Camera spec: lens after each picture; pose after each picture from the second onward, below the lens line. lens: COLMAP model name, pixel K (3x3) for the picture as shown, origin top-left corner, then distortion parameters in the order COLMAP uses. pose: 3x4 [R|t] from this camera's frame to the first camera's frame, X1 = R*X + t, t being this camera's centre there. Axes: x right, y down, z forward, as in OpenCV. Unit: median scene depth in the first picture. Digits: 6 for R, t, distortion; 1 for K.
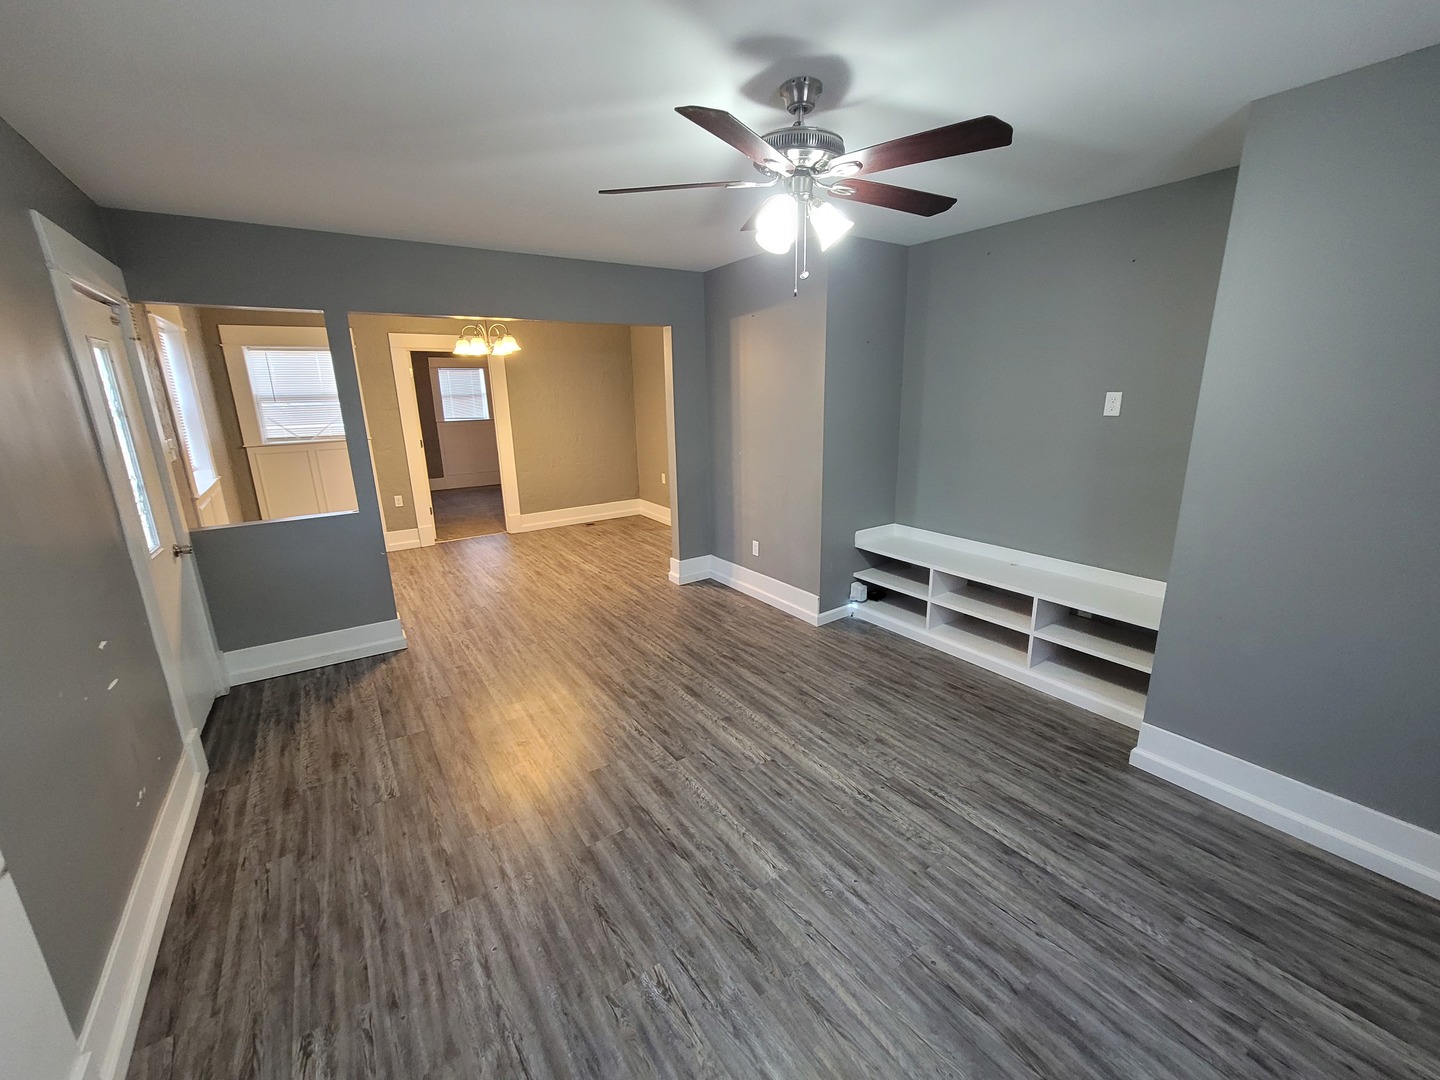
lens RADIAL K [[588.7, 0, 725.4], [0, 588.7, 539.6], [0, 0, 1]] dist [-0.003705, 0.001015]
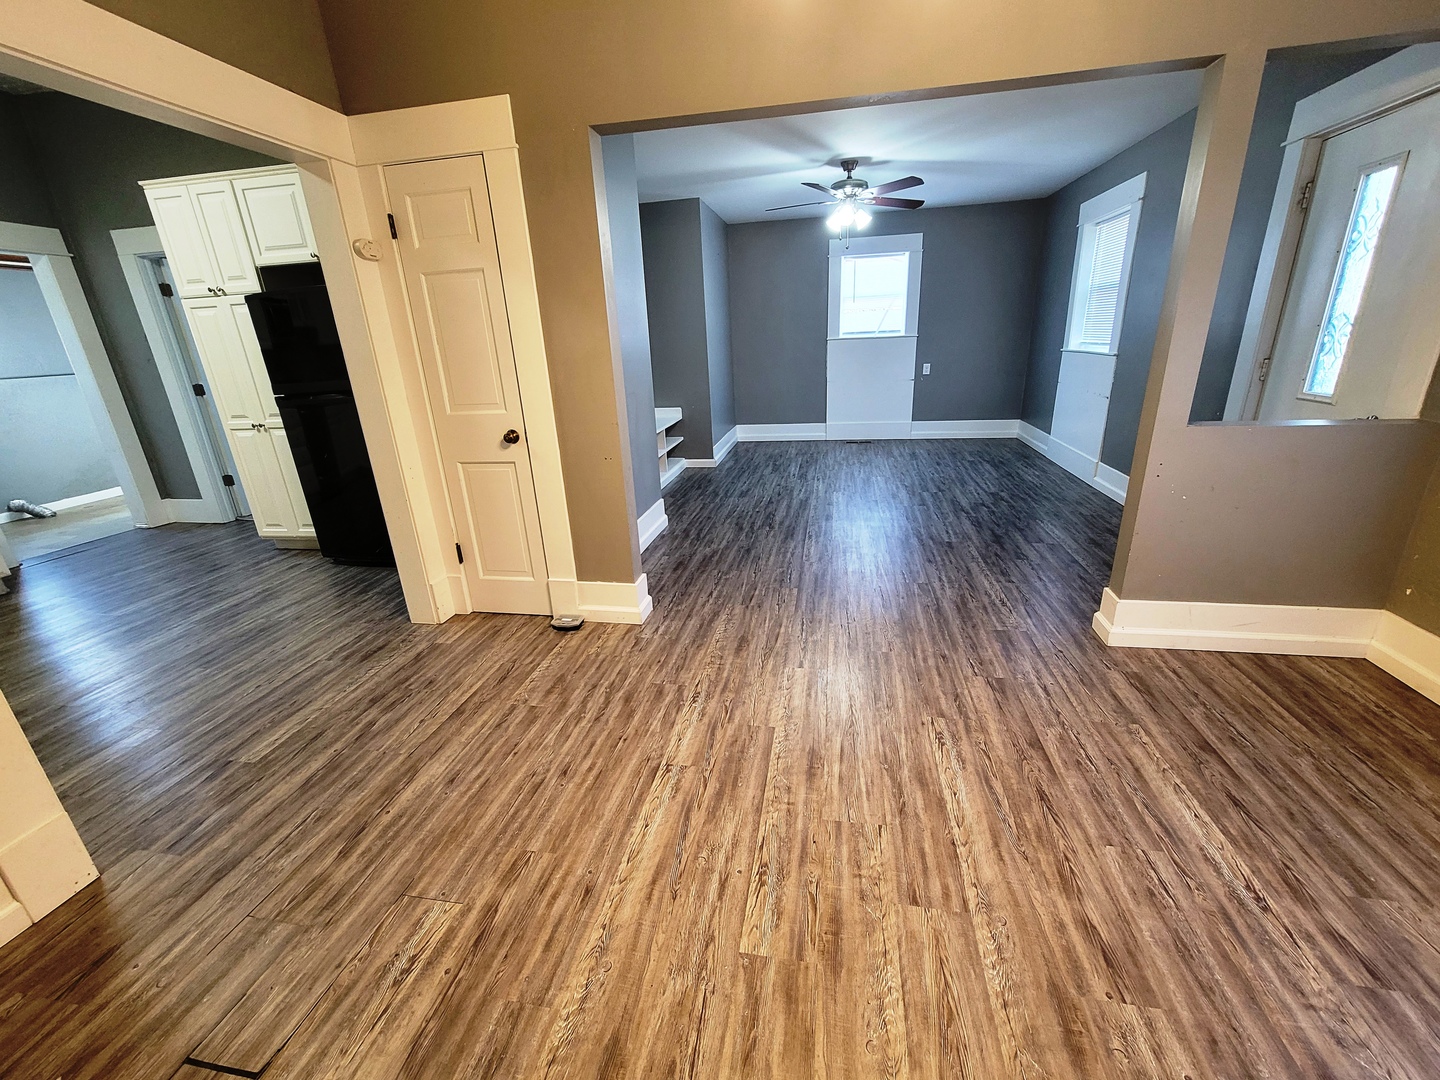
lens RADIAL K [[588.7, 0, 725.4], [0, 588.7, 539.6], [0, 0, 1]] dist [-0.003705, 0.001015]
pose [[-0.704906, -0.186675, 0.684295, -0.876815], [0.231682, 0.851234, 0.470876, -0.413640], [-0.670396, 0.490462, -0.556791, 2.060499]]
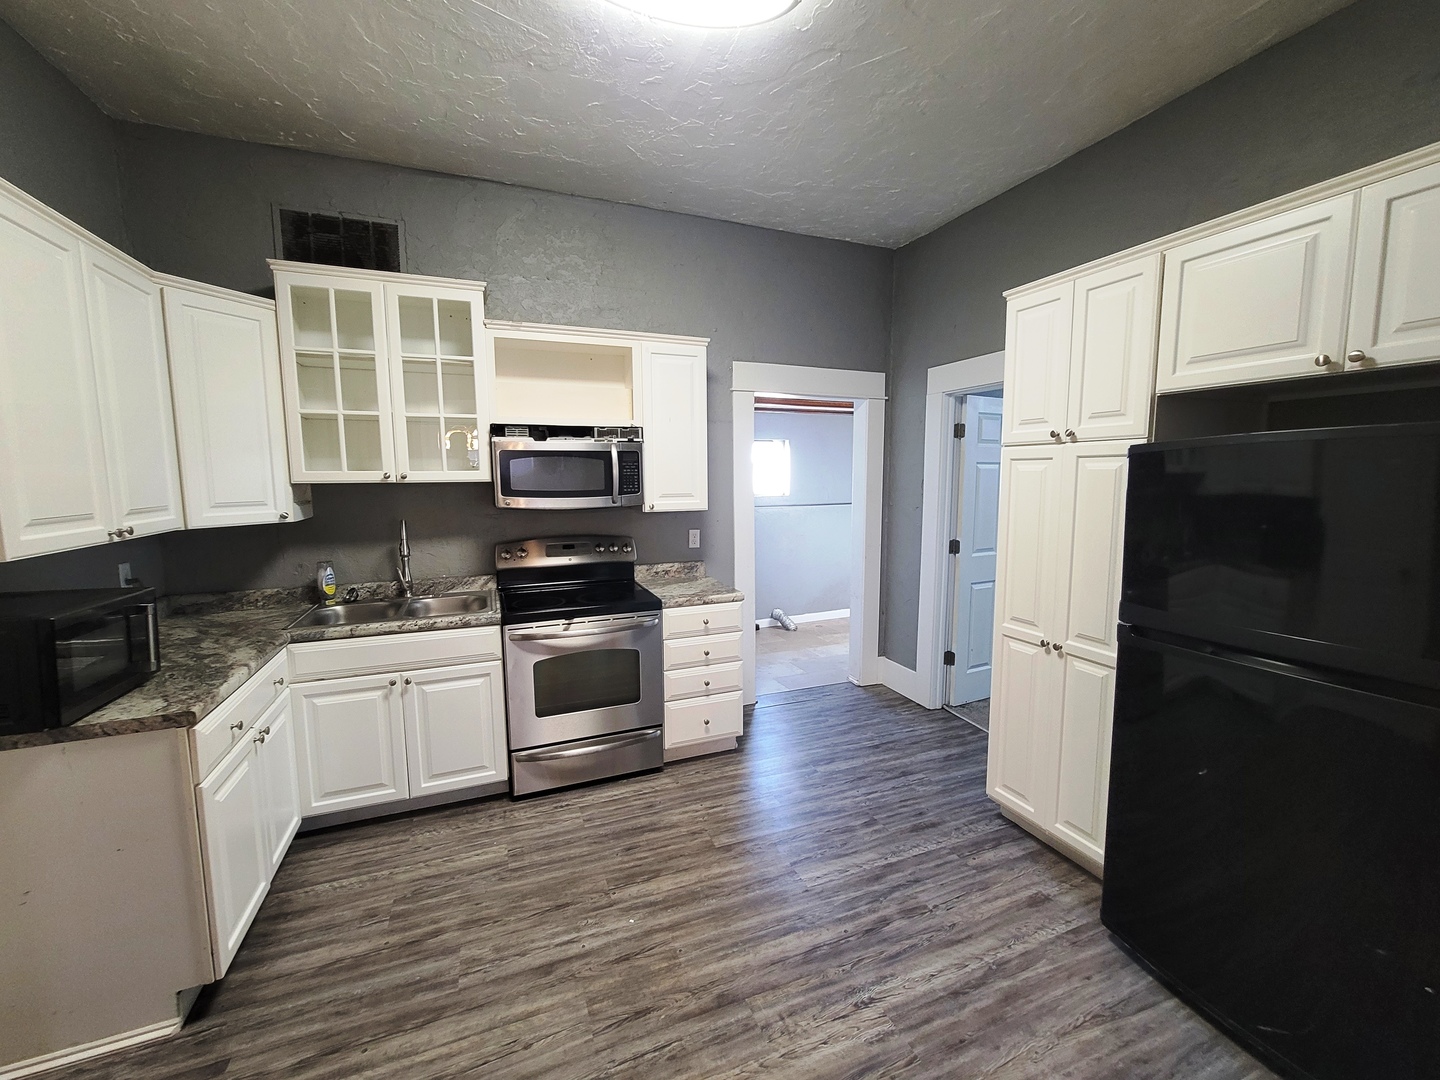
lens RADIAL K [[593.1, 0, 724.4], [0, 593.1, 534.4], [0, 0, 1]] dist [-0.002558, 0.000171]
pose [[0.218276, -0.081996, 0.972436, -0.100717], [0.243037, 0.969635, 0.027207, -0.520203], [-0.945139, 0.230399, 0.231576, 2.098012]]
